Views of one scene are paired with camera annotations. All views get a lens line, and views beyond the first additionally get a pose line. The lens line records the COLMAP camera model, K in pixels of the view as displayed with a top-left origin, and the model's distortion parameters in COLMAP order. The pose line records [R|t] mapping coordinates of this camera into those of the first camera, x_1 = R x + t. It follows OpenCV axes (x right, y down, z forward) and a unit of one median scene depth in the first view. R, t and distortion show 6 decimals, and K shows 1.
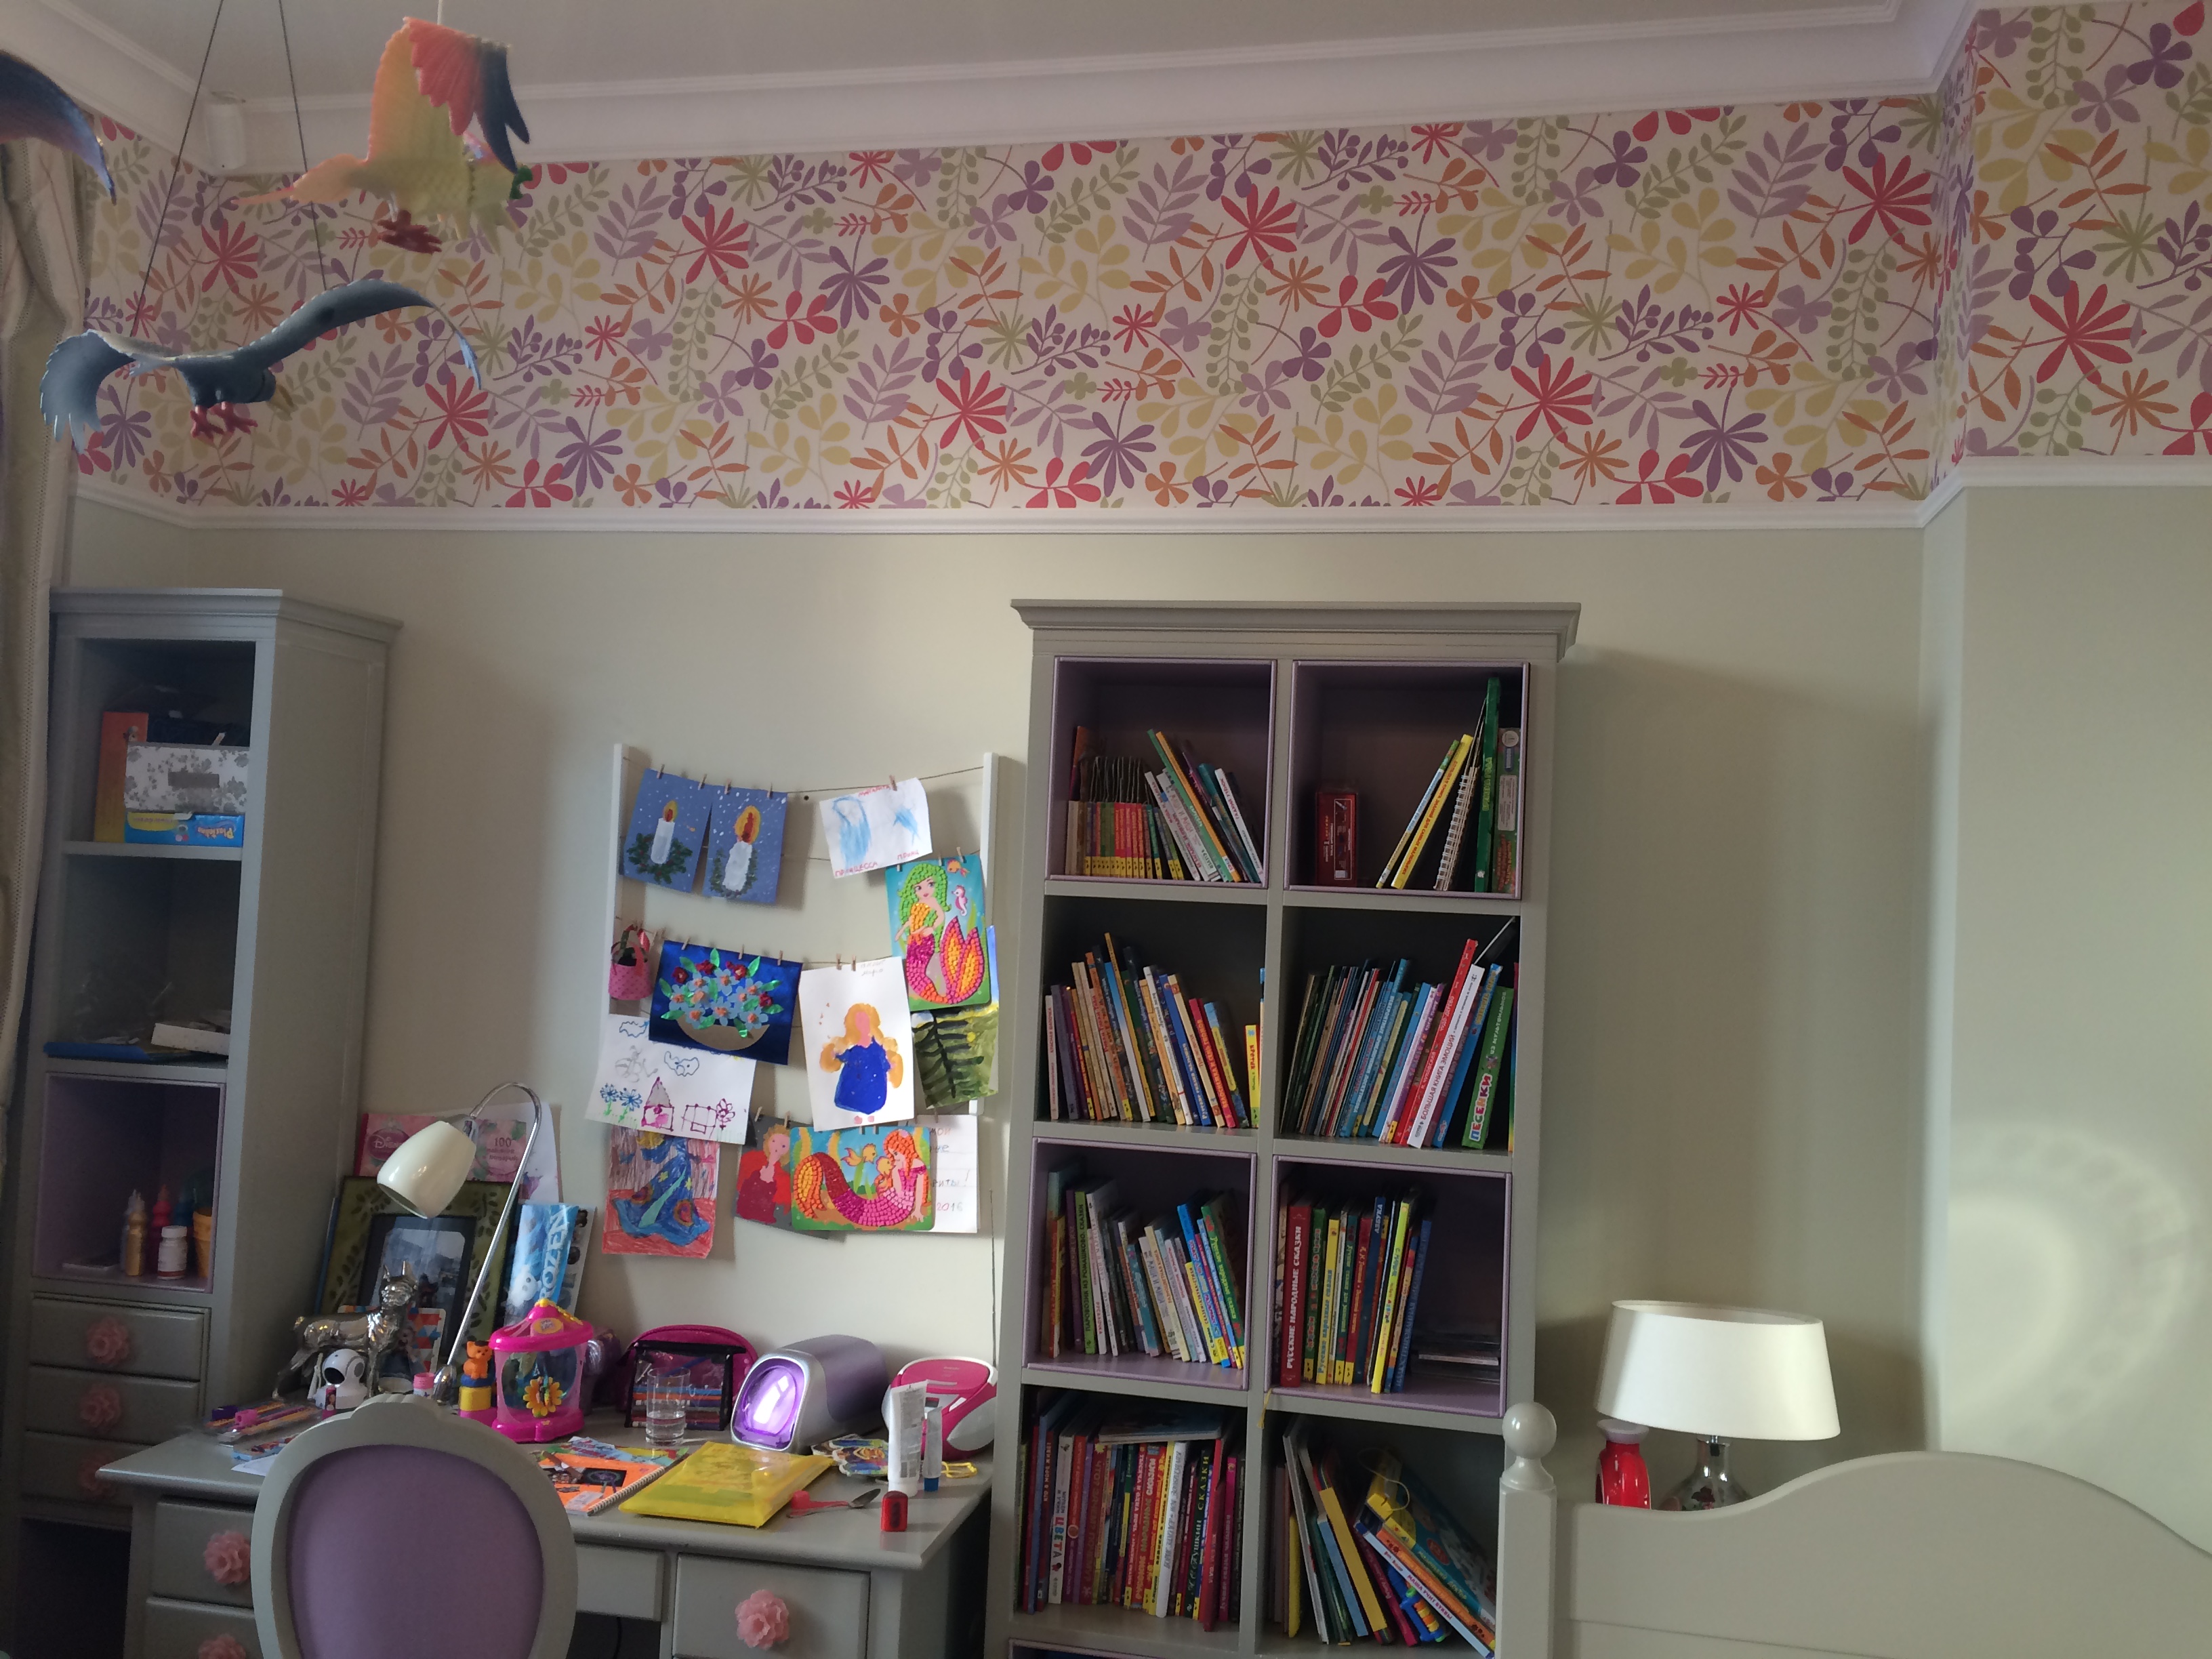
lens RADIAL K [[1883.3, 0, 1137.8], [0, 1883.3, 806.5], [0, 0, 1]] dist [0.105655, -0.145054]
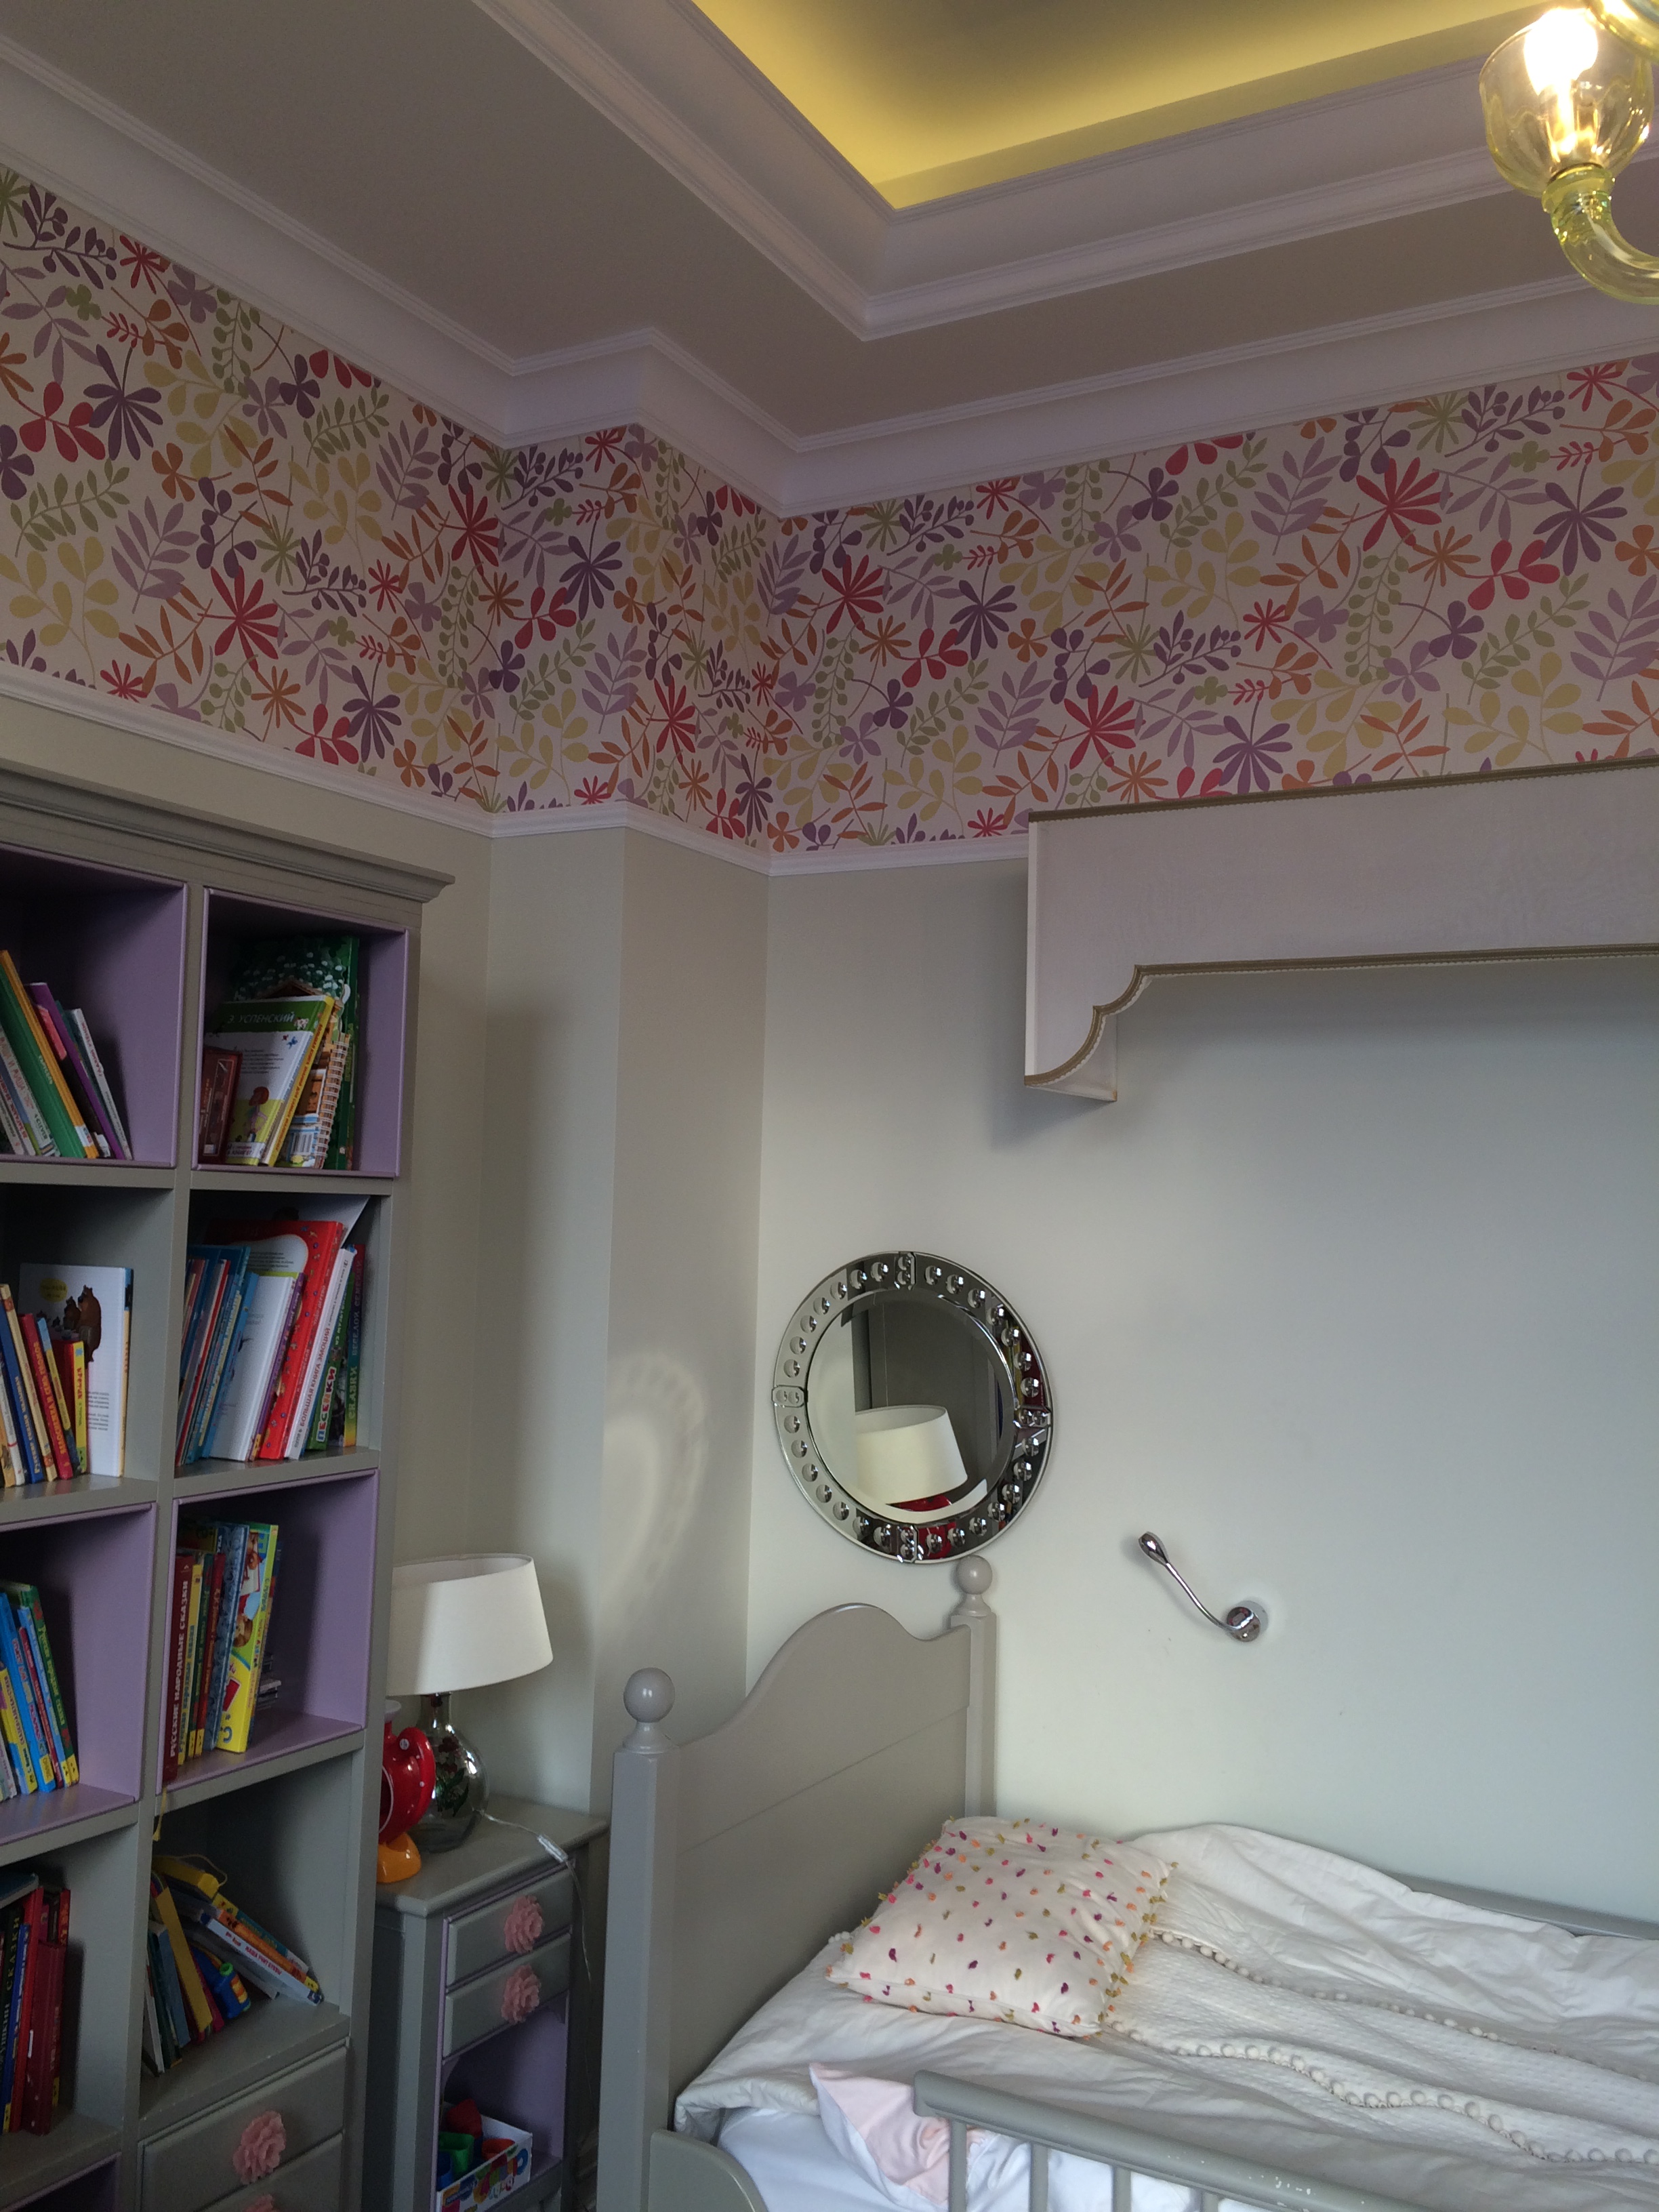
lens RADIAL K [[1842.5, 0, 864.9], [0, 1842.5, 1080.4], [0, 0, 1]] dist [0.081451, -0.063267]
pose [[0.292675, 0.033276, 0.955633, -0.564013], [-0.075290, 0.997093, -0.011661, -0.006530], [-0.953243, -0.068537, 0.294329, 0.459071]]
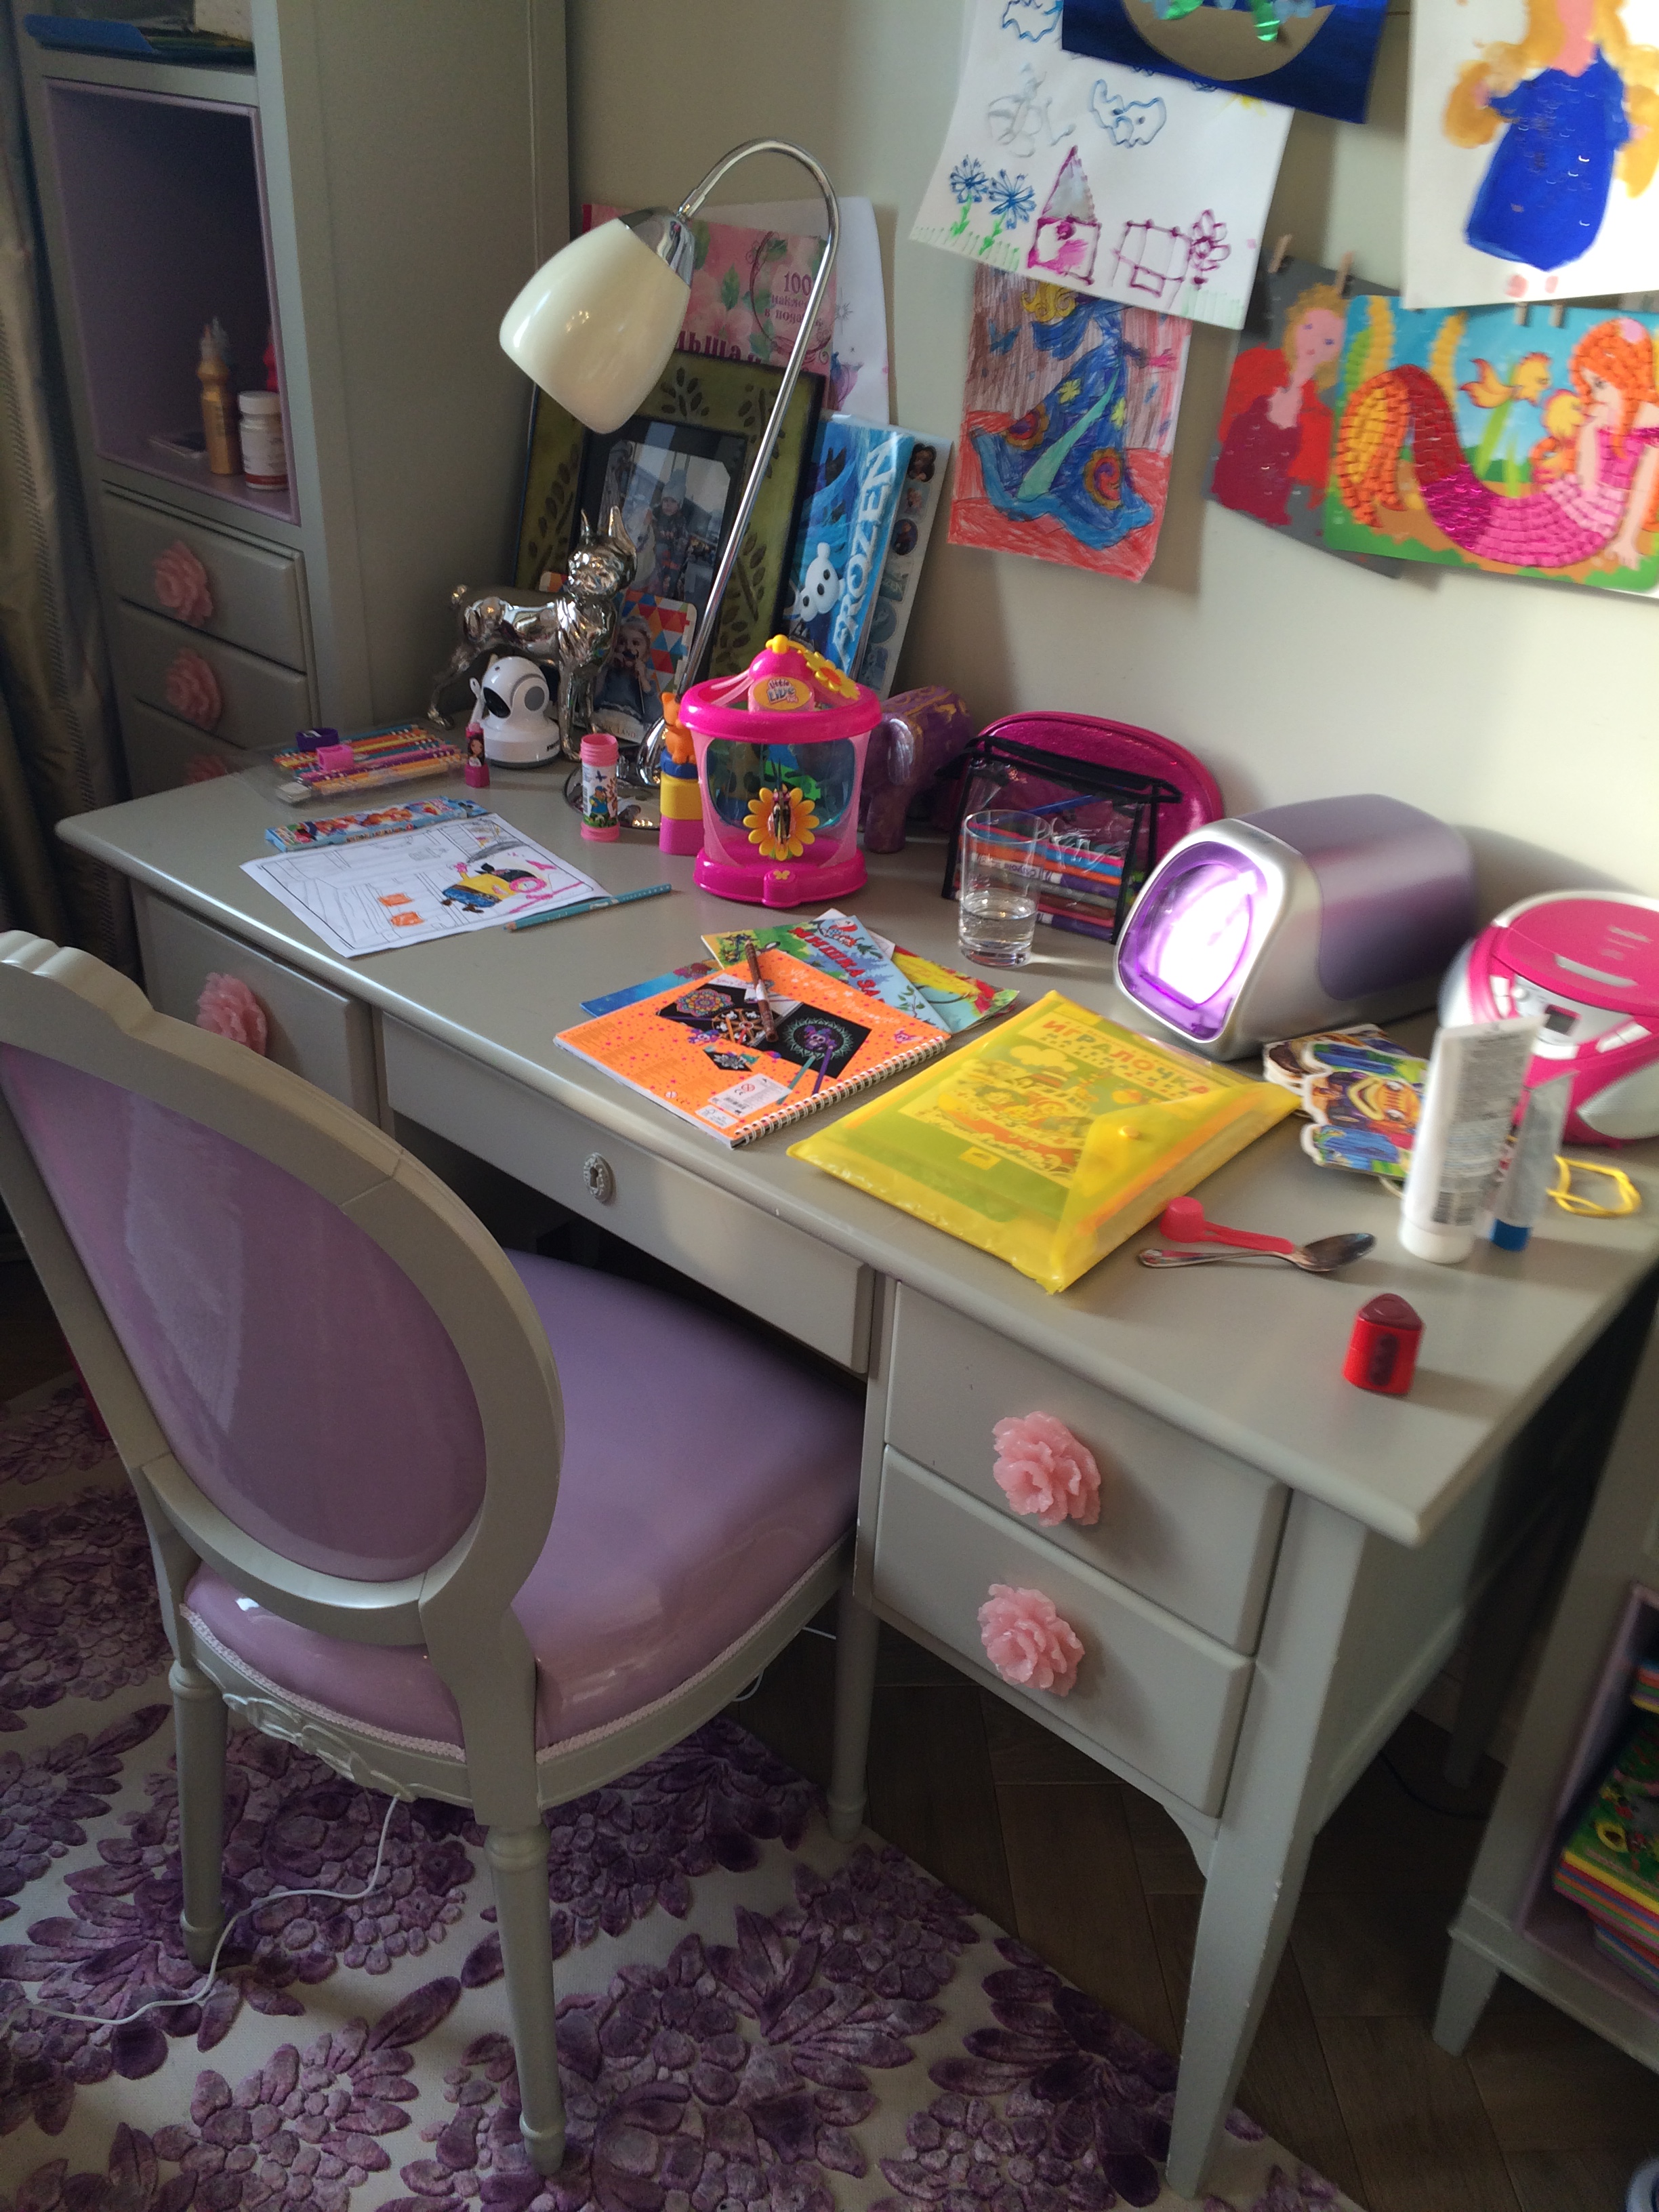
lens RADIAL K [[1883.3, 0, 849.5], [0, 1883.3, 1116.8], [0, 0, 1]] dist [0.105655, -0.145054]
pose [[0.873205, 0.252996, -0.416540, -0.064092], [0.009012, 0.846171, 0.532835, 0.105642], [0.487269, -0.469028, 0.736601, 0.601293]]
